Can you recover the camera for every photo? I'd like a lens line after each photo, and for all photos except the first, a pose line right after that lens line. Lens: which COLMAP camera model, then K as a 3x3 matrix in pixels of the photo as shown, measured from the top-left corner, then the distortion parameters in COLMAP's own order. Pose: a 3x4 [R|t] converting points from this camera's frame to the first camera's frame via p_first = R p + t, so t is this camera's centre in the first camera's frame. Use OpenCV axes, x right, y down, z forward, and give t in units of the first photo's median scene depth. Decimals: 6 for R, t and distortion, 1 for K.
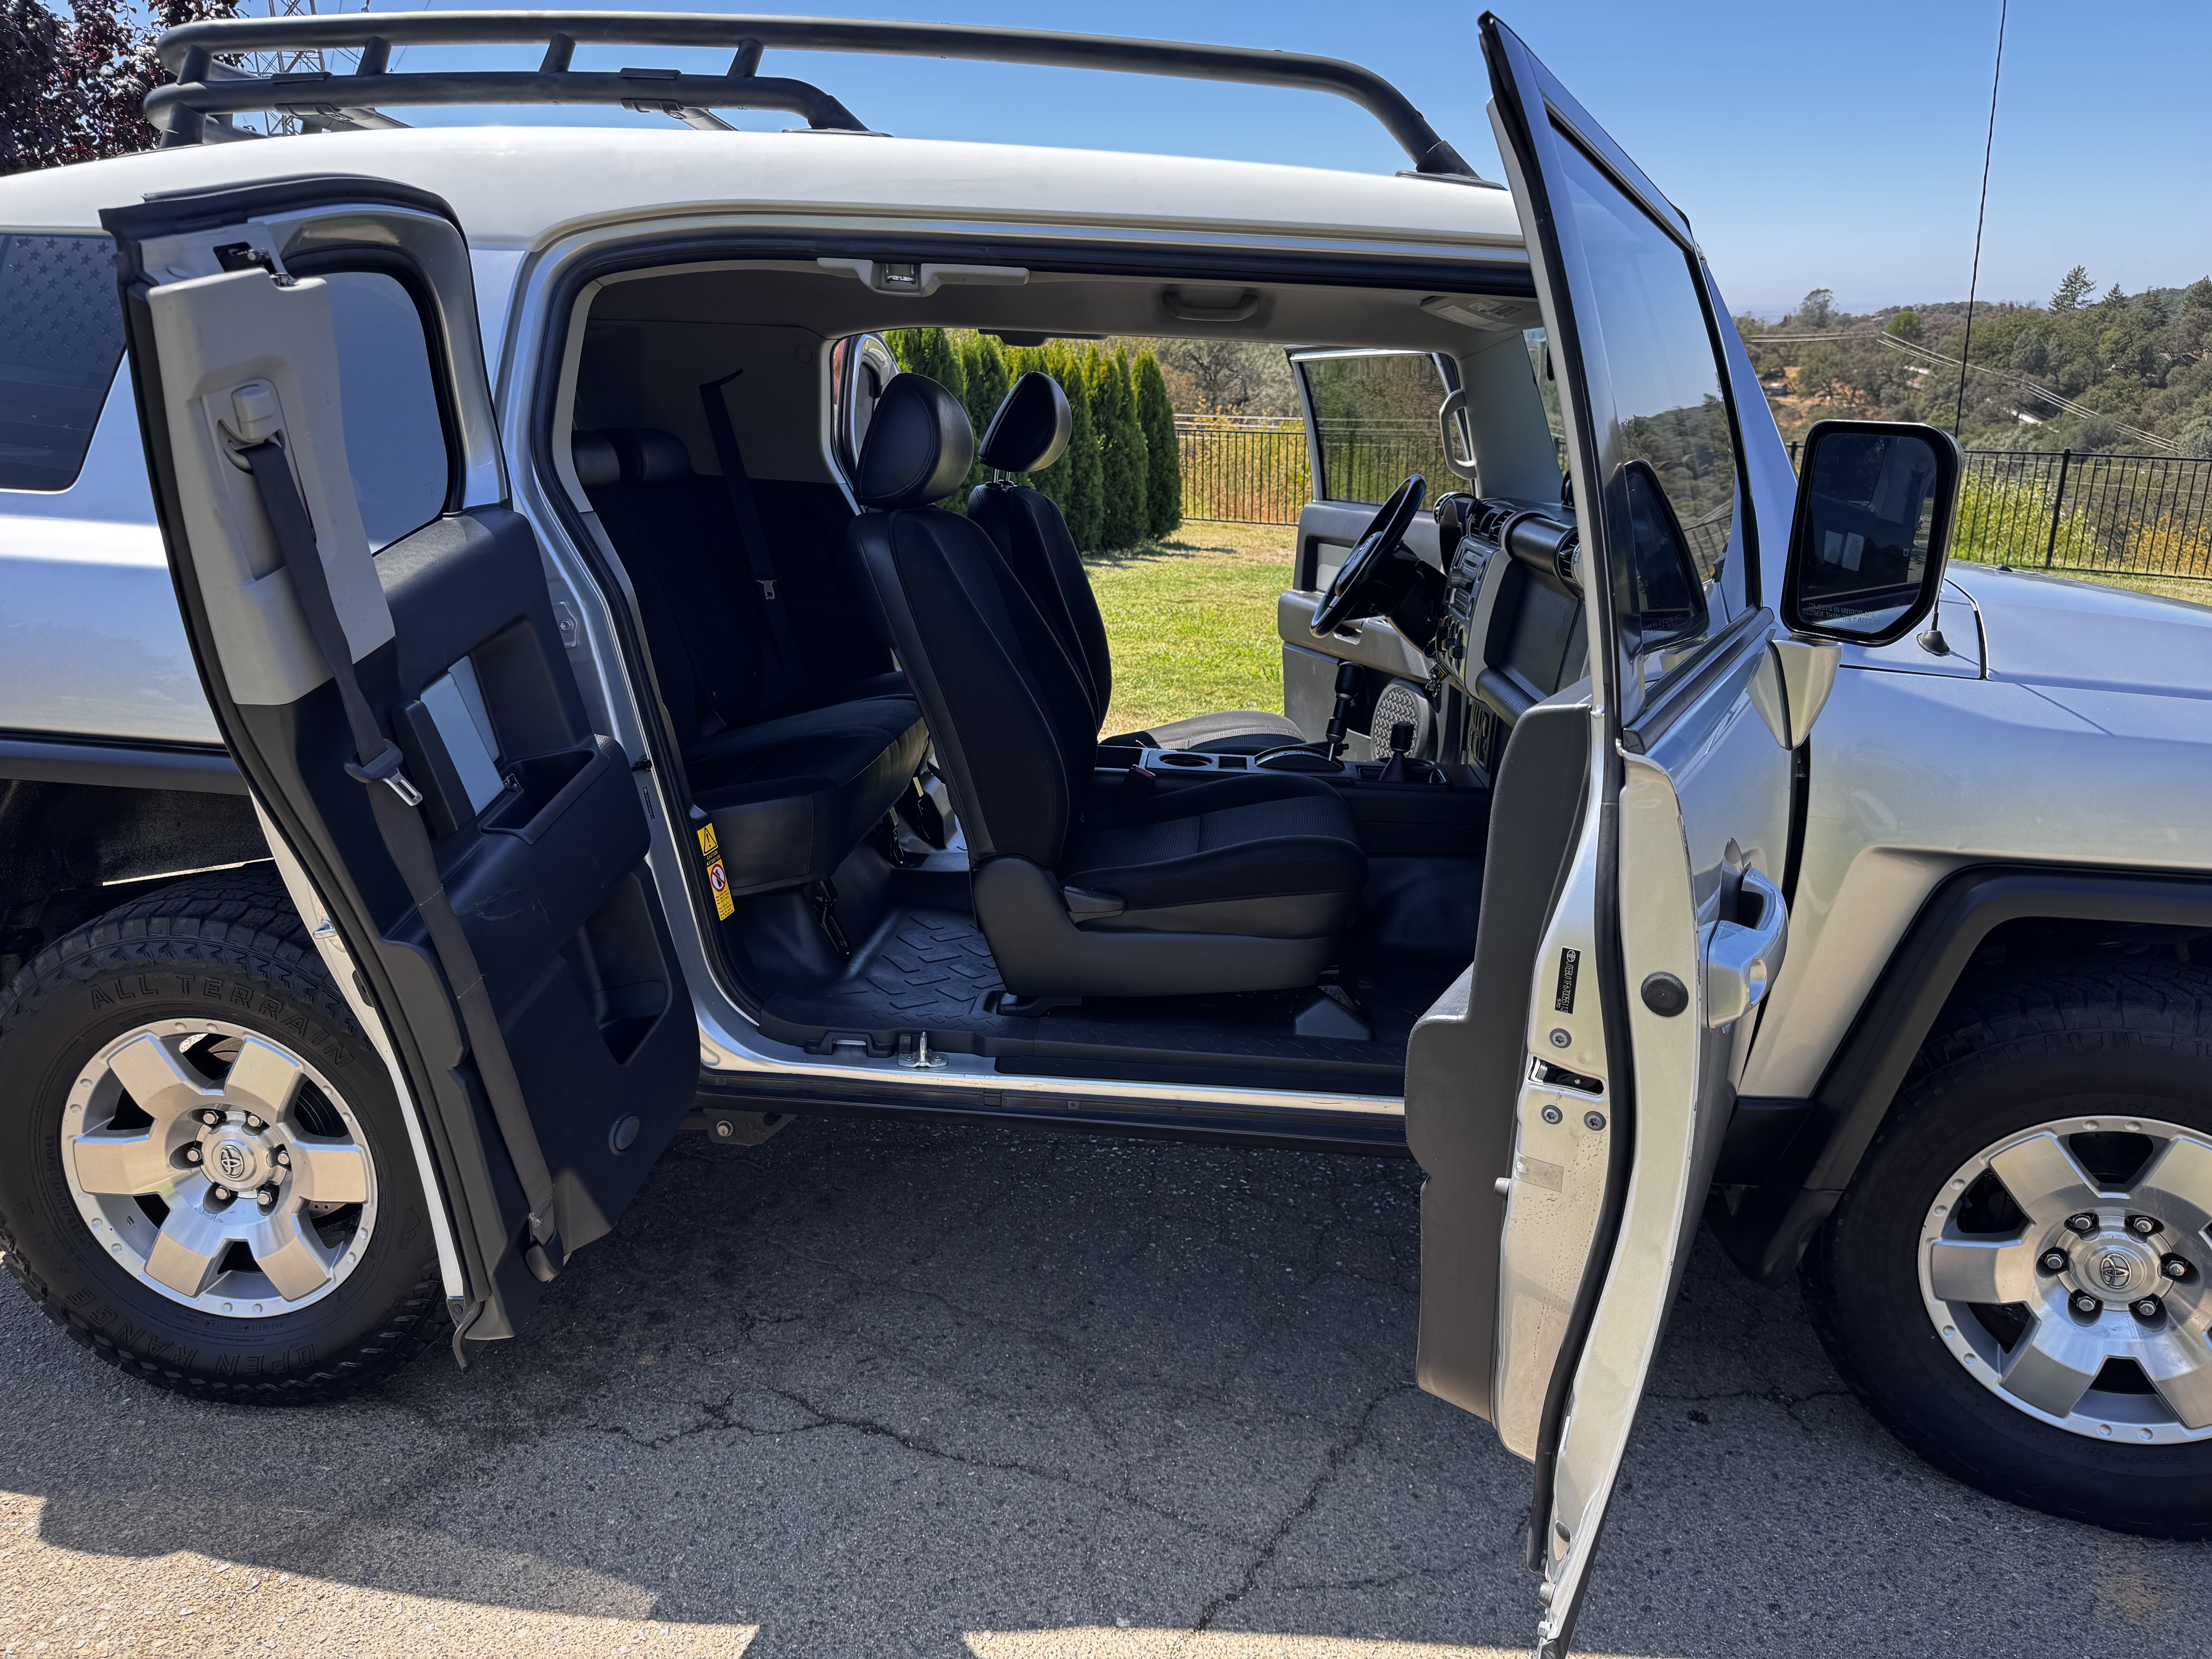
lens RADIAL K [[1578.6, 0, 1108.6], [0, 1578.6, 819.6], [0, 0, 1]] dist [0.049173, -0.062221]
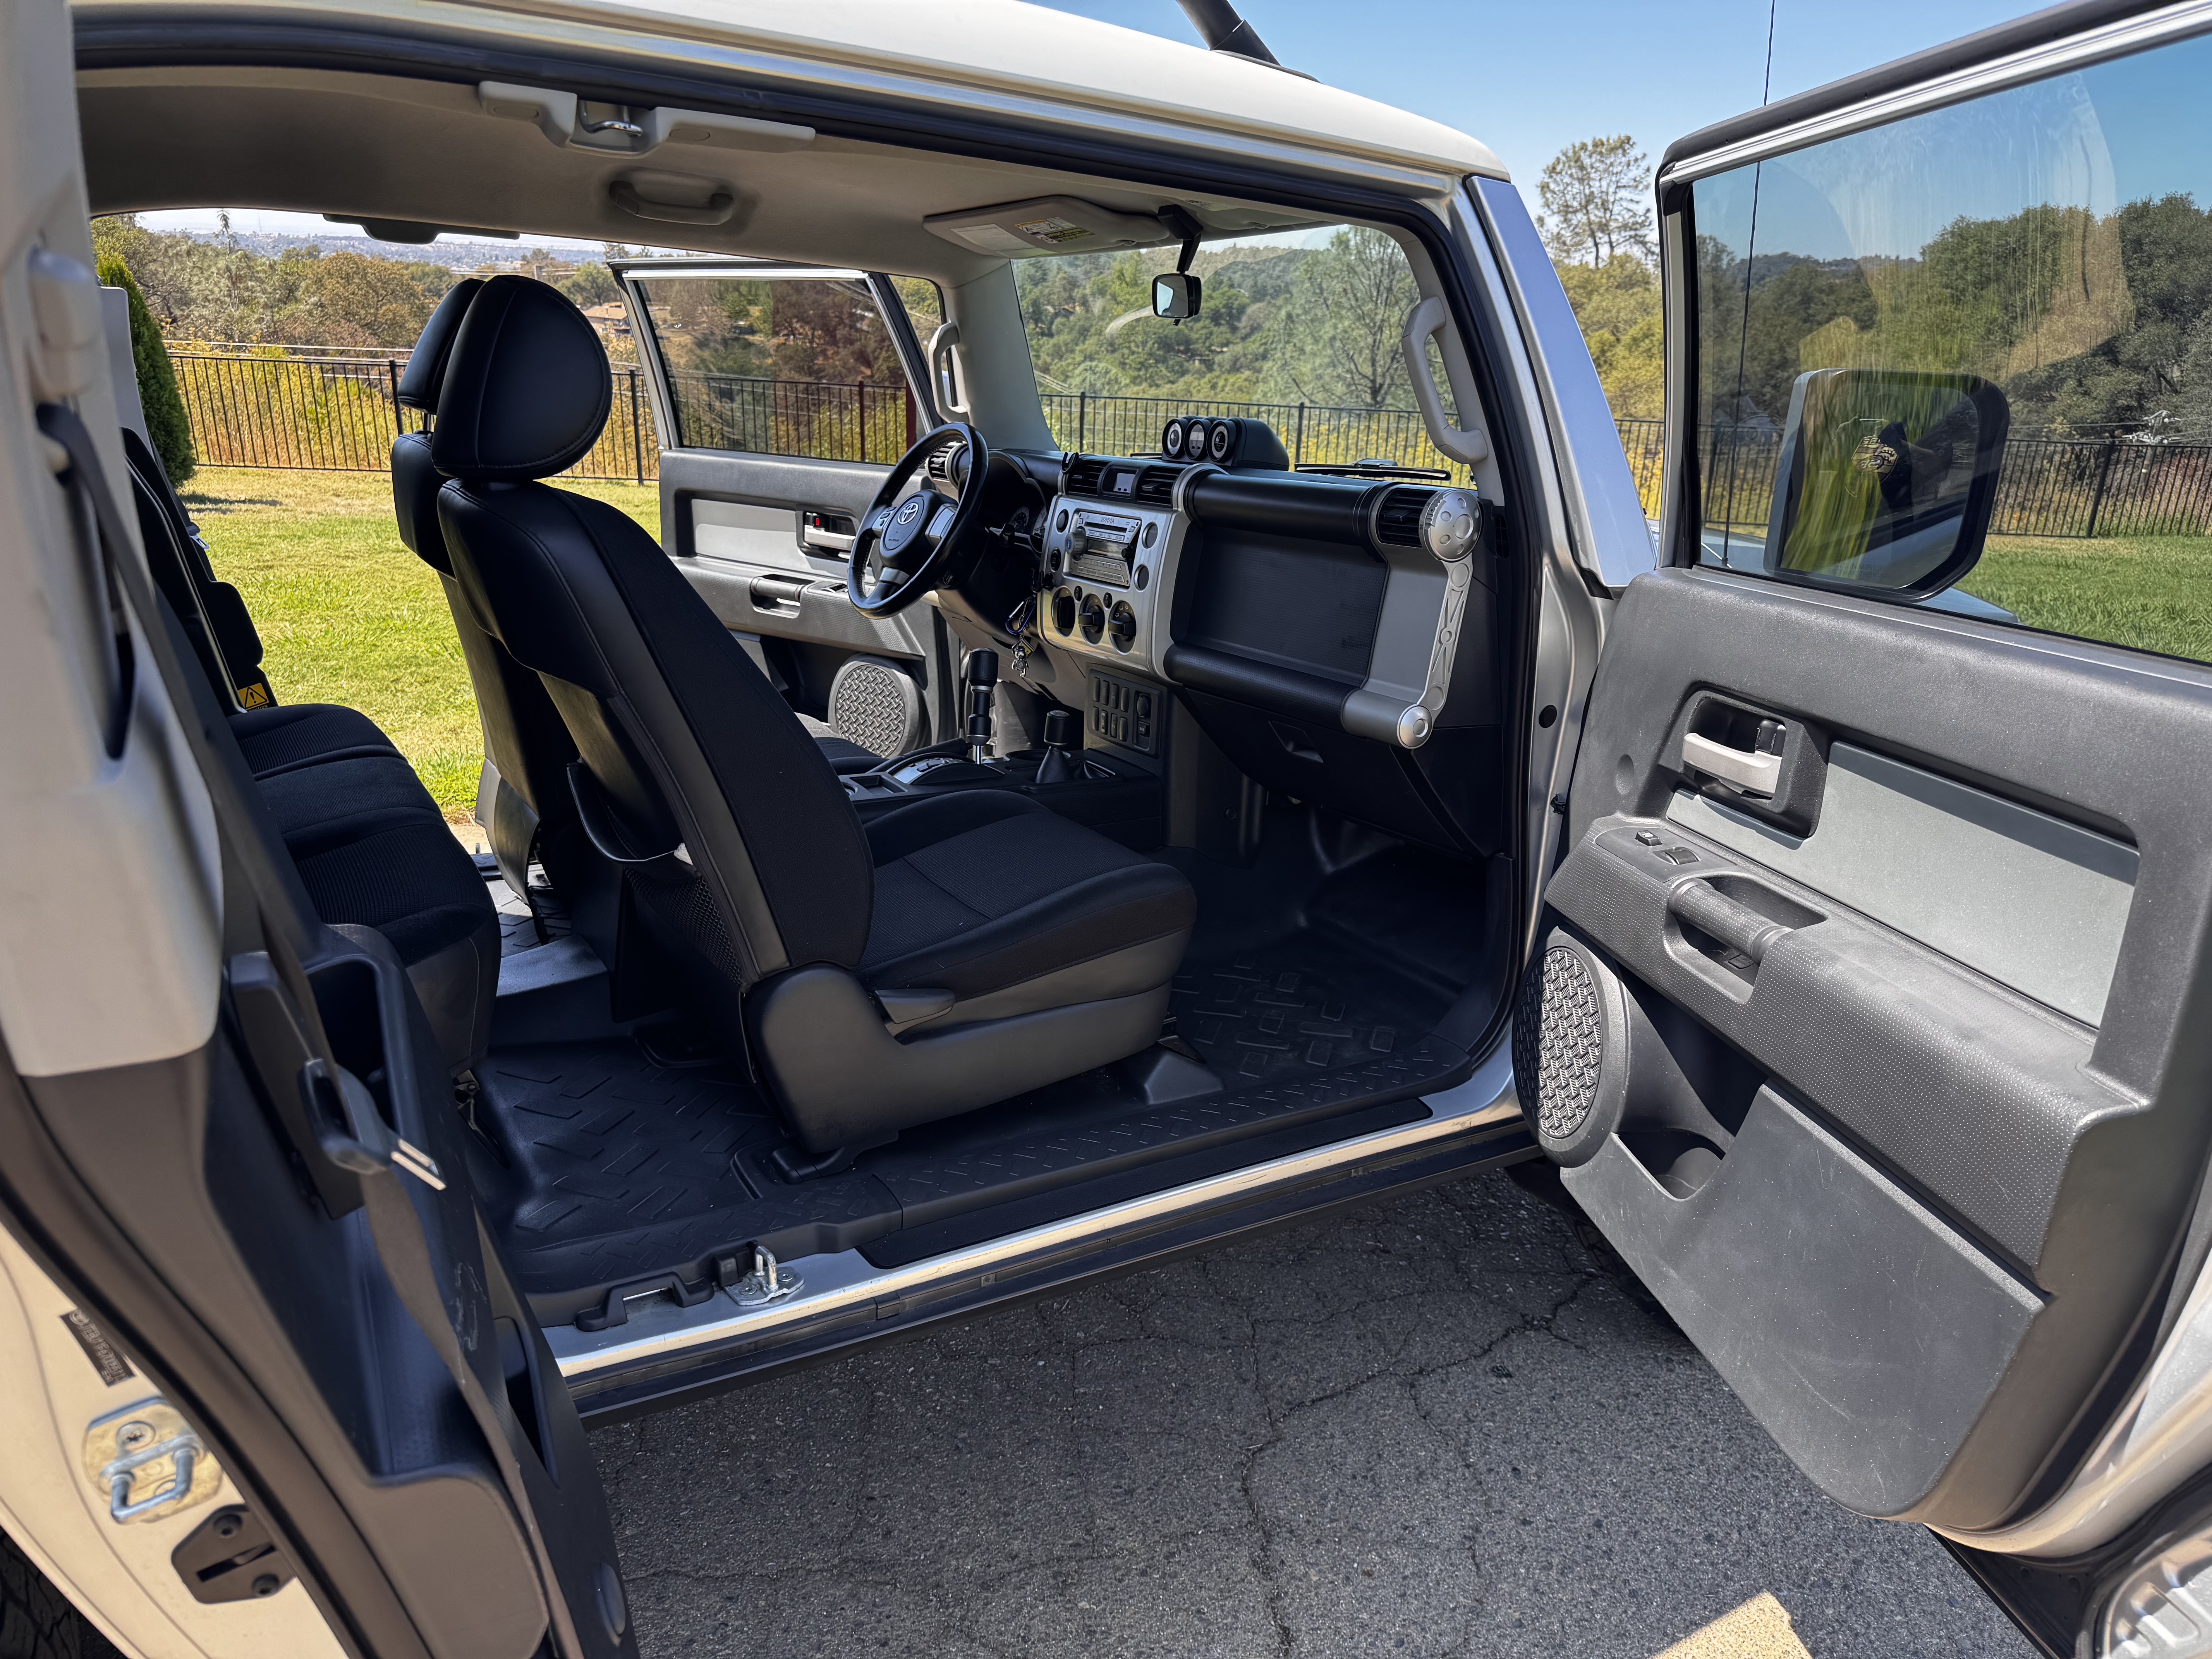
lens RADIAL K [[1568.7, 0, 1156.7], [0, 1568.7, 844.3], [0, 0, 1]] dist [0.002762, -0.018607]
pose [[0.806990, -0.157963, 0.569047, -0.328304], [0.125535, 0.987426, 0.096076, -0.081066], [-0.577068, -0.006097, 0.816673, 0.326779]]
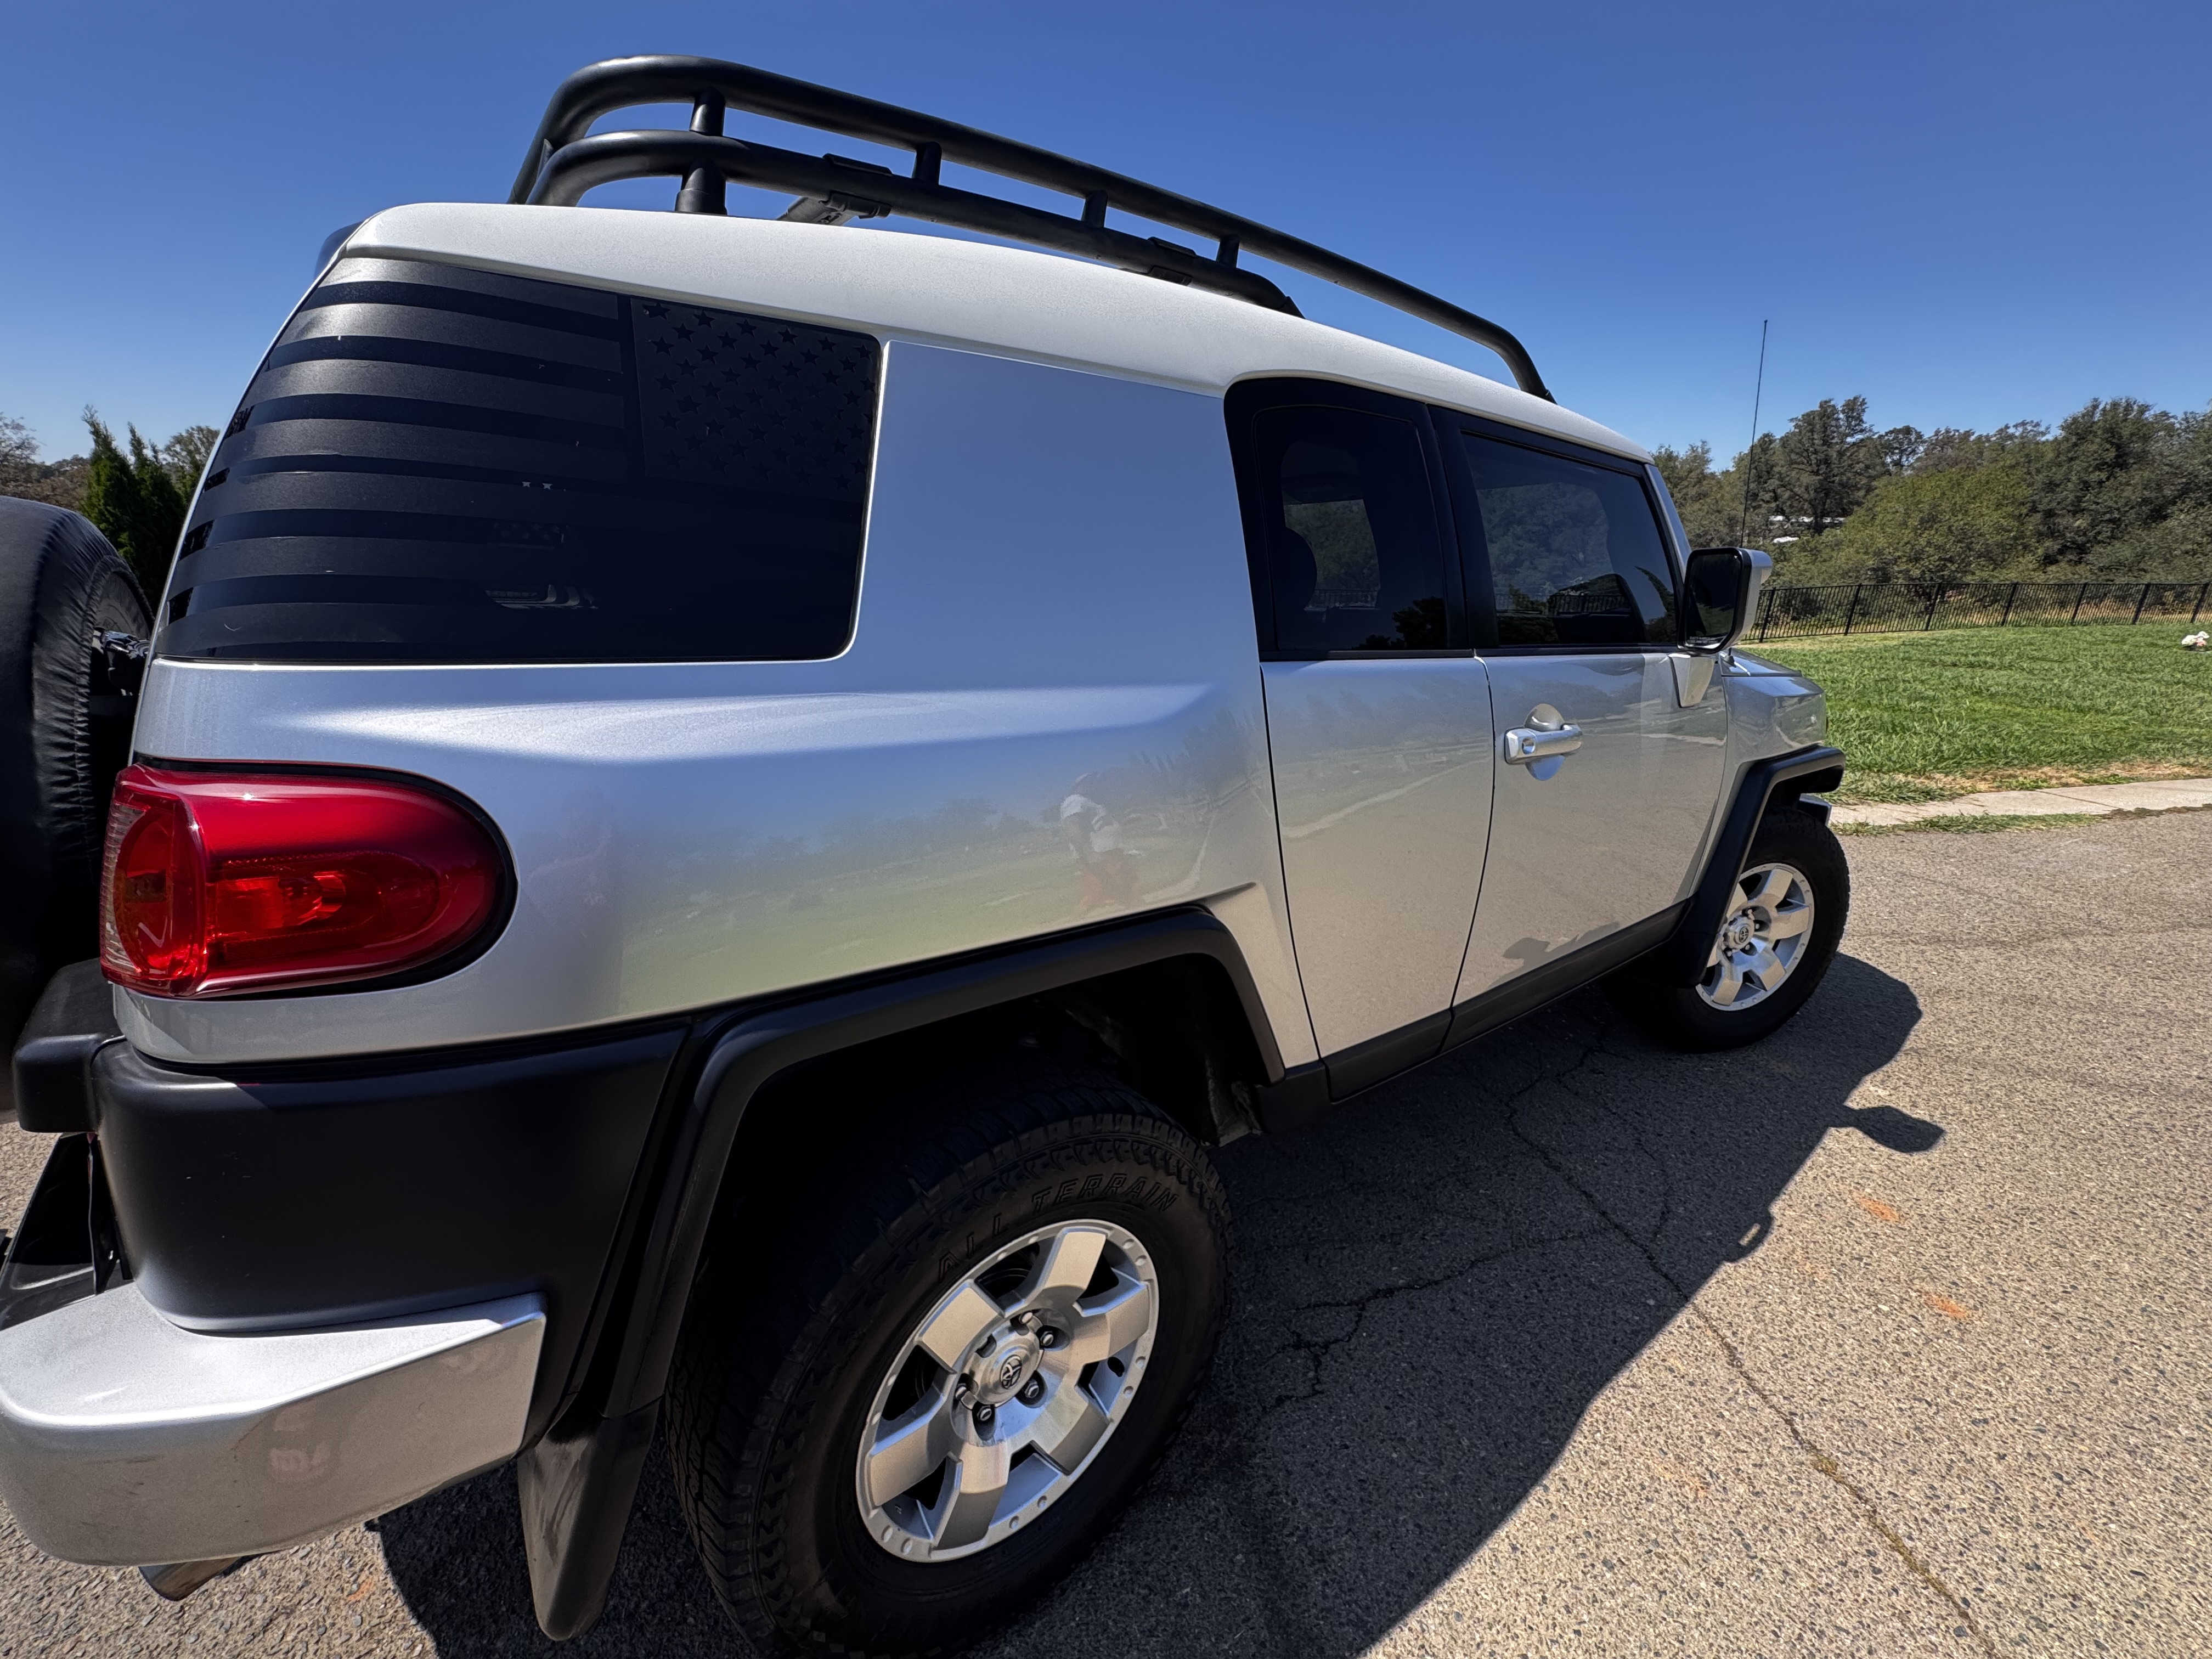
lens RADIAL K [[939.6, 0, 1106.0], [0, 939.6, 829.5], [0, 0, 1]] dist [0.001373, 0.000173]
pose [[0.726501, -0.188508, 0.660803, -0.806634], [0.171023, 0.980979, 0.091818, -0.133223], [-0.665543, 0.046306, 0.744922, 0.541191]]
